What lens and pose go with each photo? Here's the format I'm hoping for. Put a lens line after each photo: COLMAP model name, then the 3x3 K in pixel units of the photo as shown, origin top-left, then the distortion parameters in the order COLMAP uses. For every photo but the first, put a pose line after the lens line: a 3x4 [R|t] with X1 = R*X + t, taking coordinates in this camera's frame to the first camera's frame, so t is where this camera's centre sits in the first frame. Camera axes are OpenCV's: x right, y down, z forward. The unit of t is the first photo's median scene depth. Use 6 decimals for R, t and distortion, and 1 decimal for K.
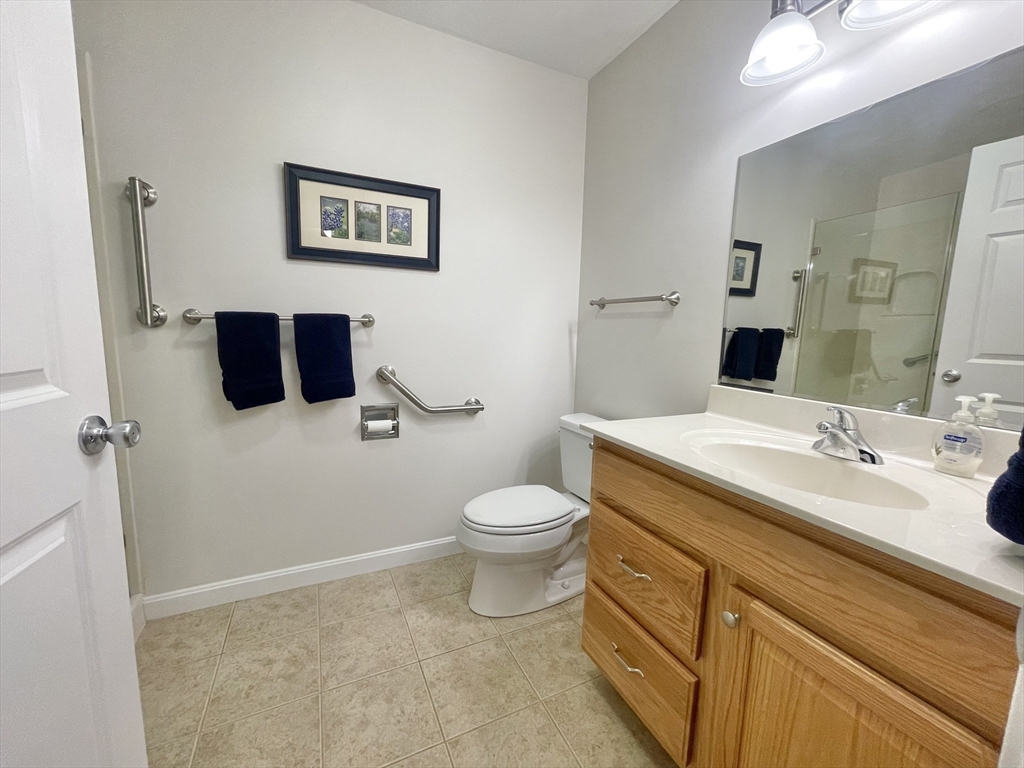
lens RADIAL K [[407.5, 0, 507.5], [0, 407.5, 386.8], [0, 0, 1]] dist [0.002236, -0.000257]
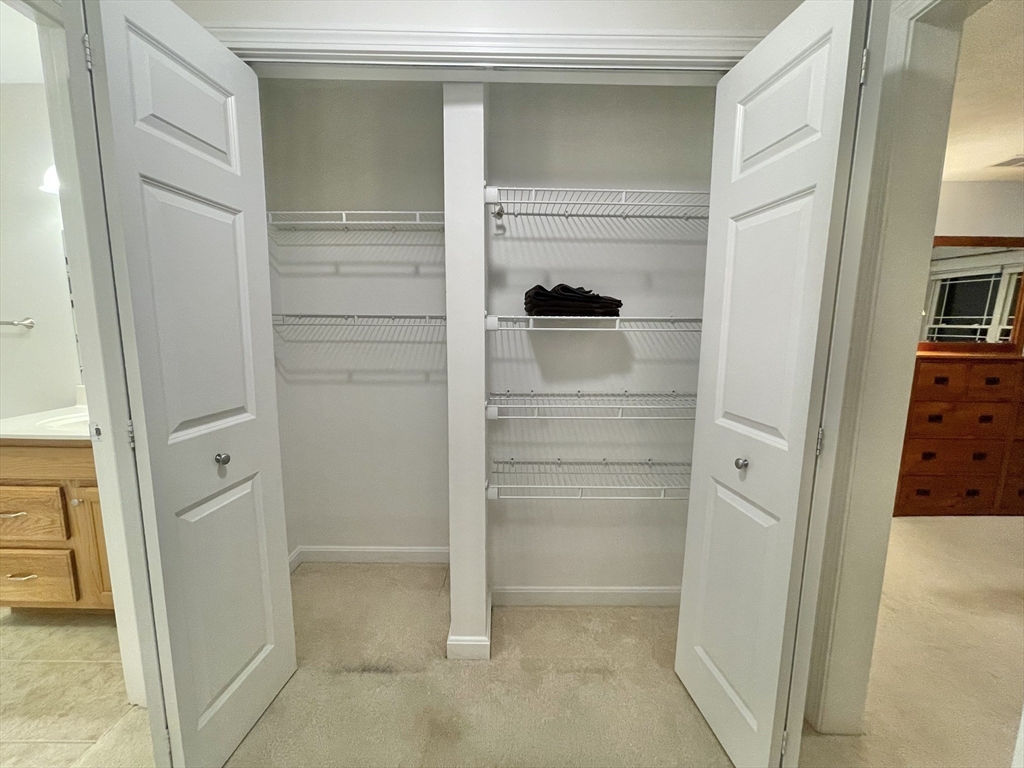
lens RADIAL K [[407.5, 0, 511.0], [0, 407.5, 384.7], [0, 0, 1]] dist [0.002236, -0.000257]
pose [[0.431113, -0.142321, 0.891003, -0.196697], [0.117651, 0.987918, 0.100876, 0.046372], [-0.894595, 0.061338, 0.442648, -1.567038]]
